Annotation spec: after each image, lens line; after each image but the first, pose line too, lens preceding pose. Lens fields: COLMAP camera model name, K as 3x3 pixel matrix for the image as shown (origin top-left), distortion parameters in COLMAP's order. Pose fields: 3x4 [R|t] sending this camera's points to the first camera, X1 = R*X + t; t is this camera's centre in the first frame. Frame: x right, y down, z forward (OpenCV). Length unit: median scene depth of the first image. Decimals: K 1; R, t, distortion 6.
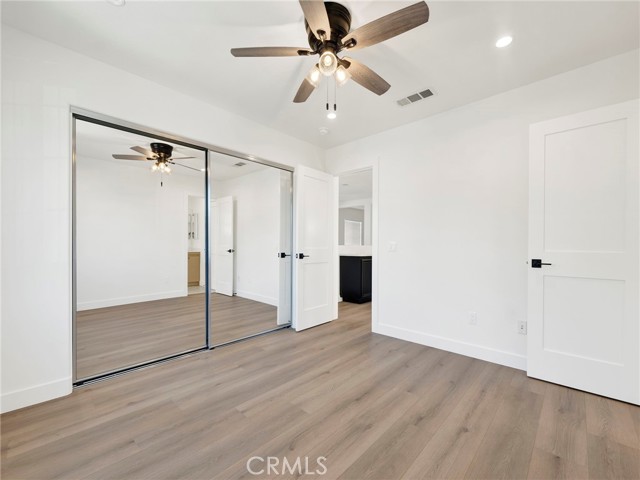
lens RADIAL K [[271.8, 0, 318.4], [0, 271.8, 247.1], [0, 0, 1]] dist [0.000189, 0.000269]
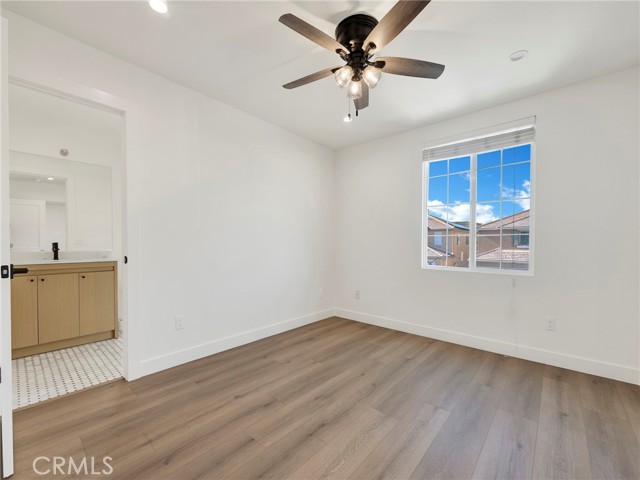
lens RADIAL K [[271.8, 0, 318.4], [0, 271.8, 247.1], [0, 0, 1]] dist [0.000189, 0.000269]
pose [[-0.999264, -0.010937, -0.036780, 0.204392], [-0.011739, 0.999697, 0.021650, -0.015992], [0.036532, 0.022066, -0.999089, 1.928558]]
